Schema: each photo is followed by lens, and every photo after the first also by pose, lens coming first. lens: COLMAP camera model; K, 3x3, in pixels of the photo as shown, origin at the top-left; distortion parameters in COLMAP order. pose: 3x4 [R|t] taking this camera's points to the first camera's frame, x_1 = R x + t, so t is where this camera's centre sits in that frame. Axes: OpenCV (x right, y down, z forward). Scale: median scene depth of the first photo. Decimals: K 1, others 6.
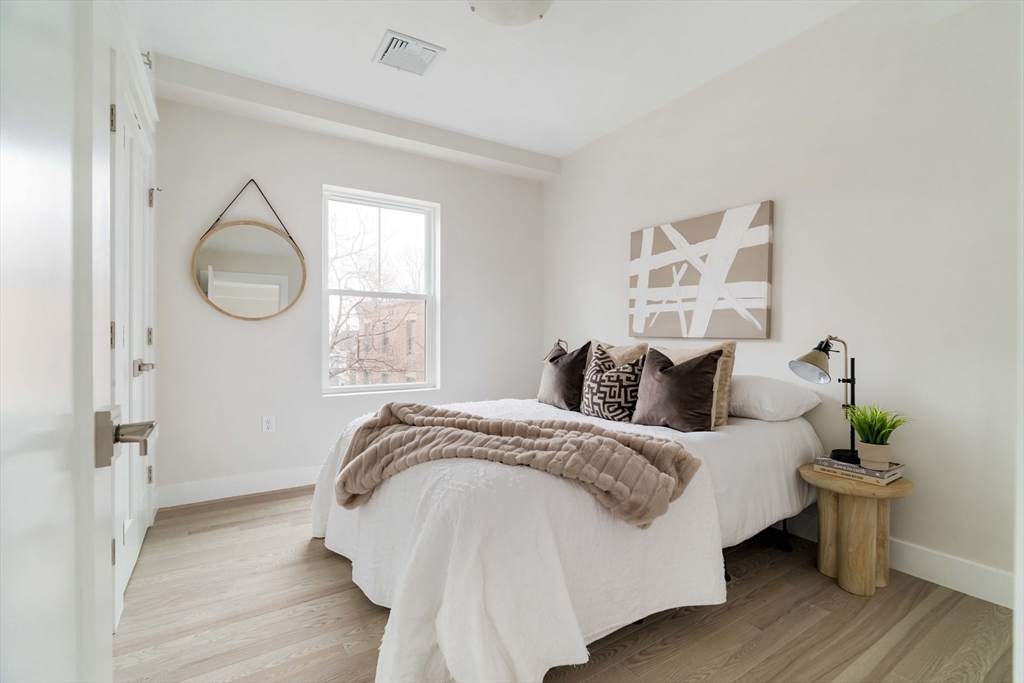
lens RADIAL K [[462.5, 0, 526.9], [0, 462.5, 338.1], [0, 0, 1]] dist [0.000260, 0.000090]
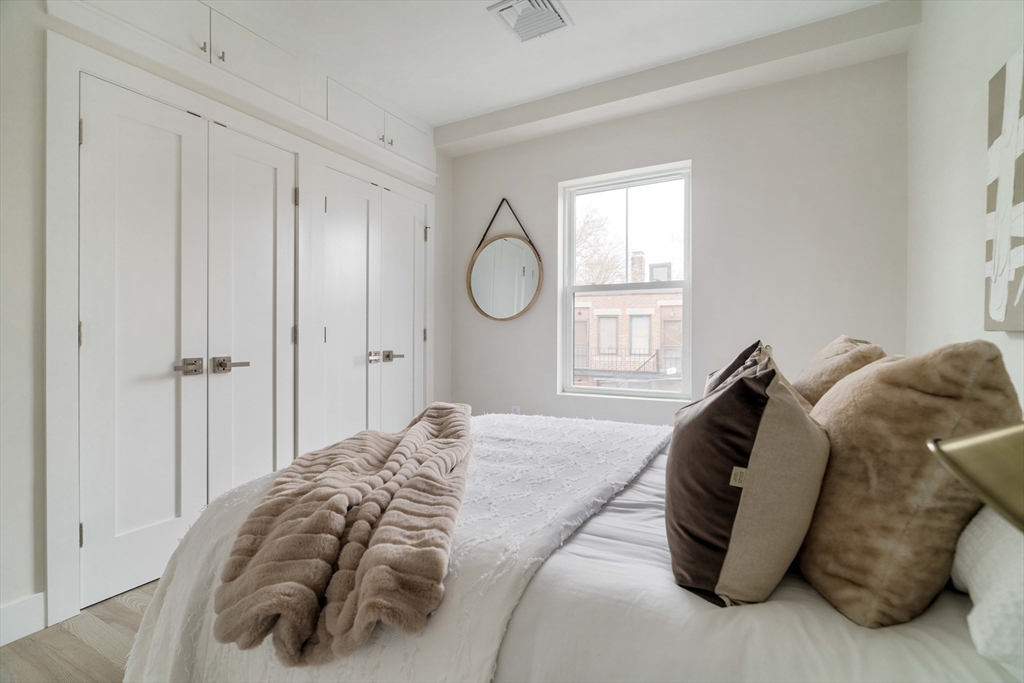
lens RADIAL K [[462.5, 0, 526.9], [0, 462.5, 338.1], [0, 0, 1]] dist [0.000260, 0.000090]
pose [[0.472513, 0.003669, -0.881316, 0.446902], [0.003699, 0.999974, 0.006147, -0.000332], [0.881316, -0.006165, 0.472487, 0.489390]]
